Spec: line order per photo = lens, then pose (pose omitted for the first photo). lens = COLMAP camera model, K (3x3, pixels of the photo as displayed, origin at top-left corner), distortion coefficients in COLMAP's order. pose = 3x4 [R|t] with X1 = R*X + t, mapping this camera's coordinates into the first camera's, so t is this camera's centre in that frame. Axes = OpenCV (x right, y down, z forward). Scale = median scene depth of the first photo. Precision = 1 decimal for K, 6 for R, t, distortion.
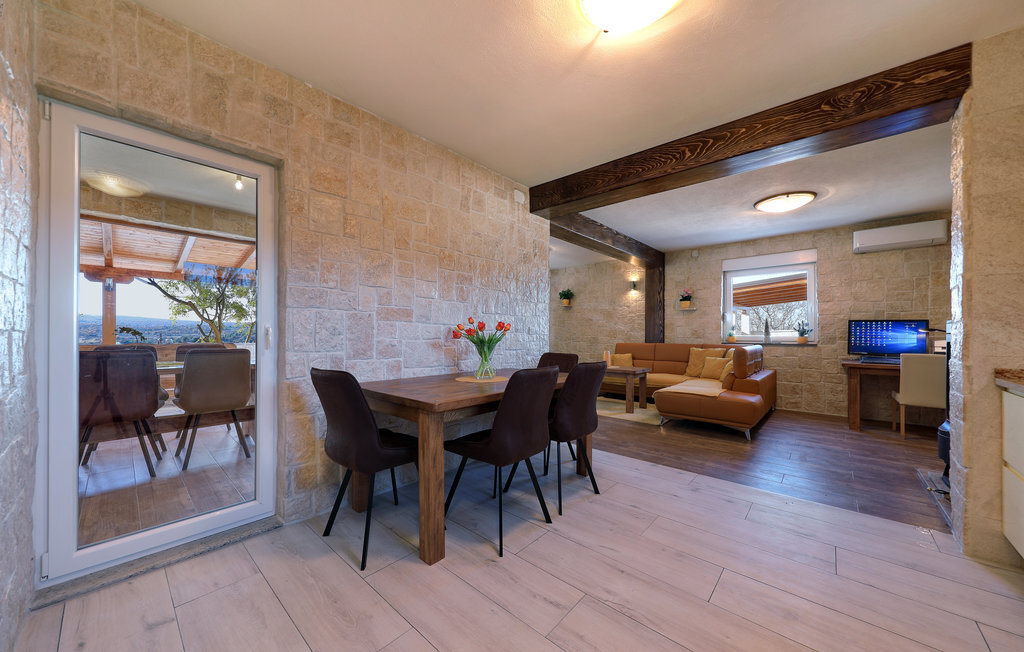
lens RADIAL K [[350.6, 0, 502.2], [0, 350.6, 330.2], [0, 0, 1]] dist [0.002776, -0.000550]
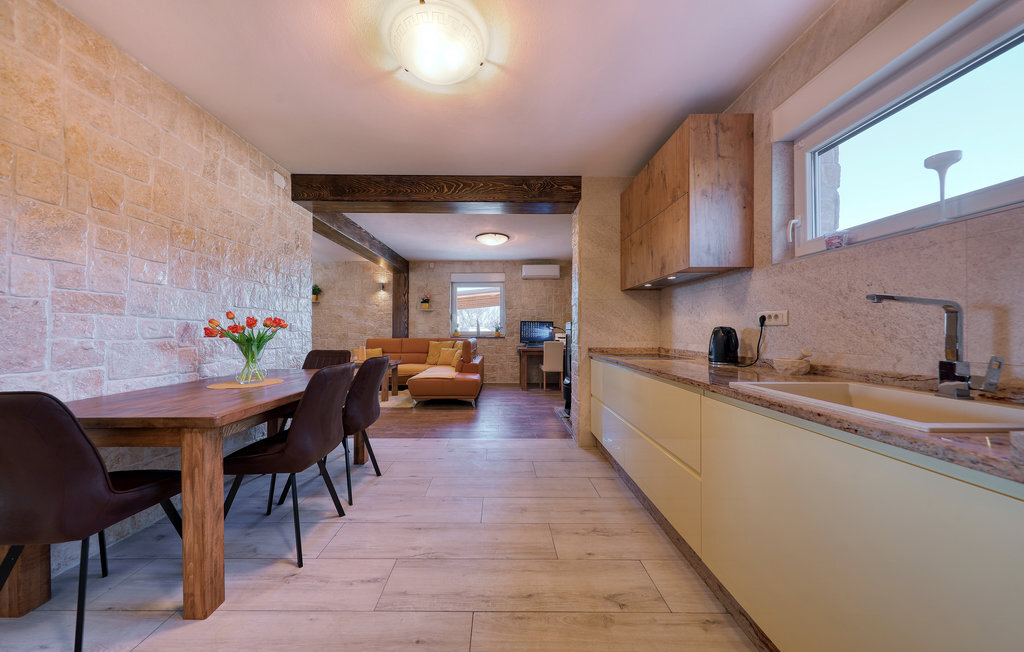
lens RADIAL K [[323.8, 0, 490.2], [0, 323.8, 327.1], [0, 0, 1]] dist [0.001004, 0.000070]
pose [[0.752173, 0.002841, 0.658959, -0.086408], [-0.003648, 0.999993, -0.000147, -0.000918], [-0.658955, -0.002293, 0.752179, 0.004275]]
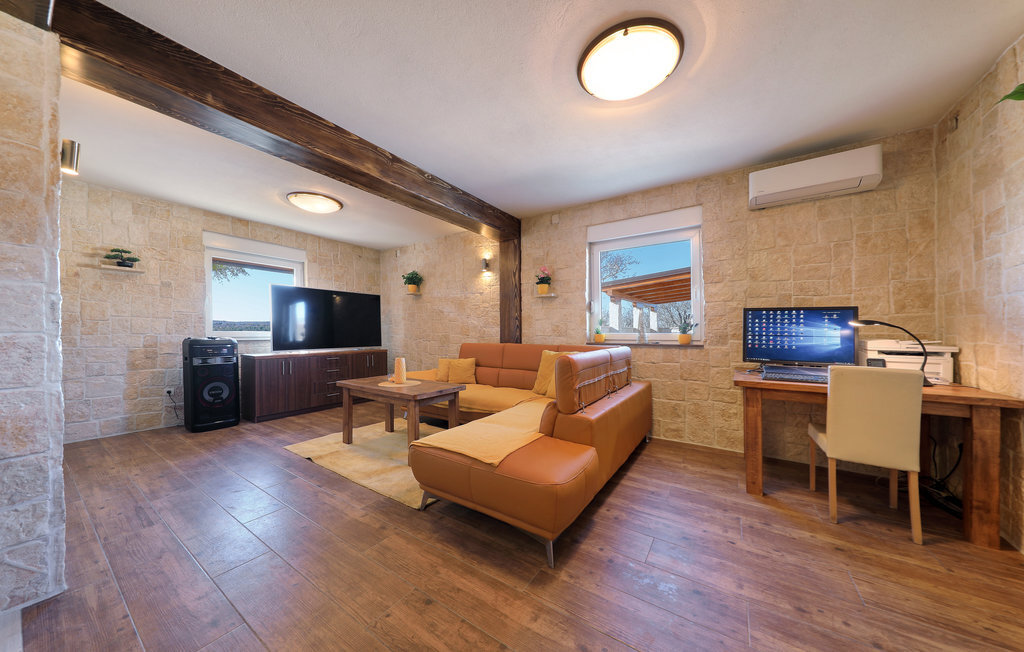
lens RADIAL K [[323.8, 0, 505.2], [0, 323.8, 324.0], [0, 0, 1]] dist [0.001004, 0.000070]
pose [[0.989310, 0.000697, 0.145828, 0.606306], [0.000821, 0.999946, -0.010349, 0.007852], [-0.145828, 0.010358, 0.989256, 0.619768]]
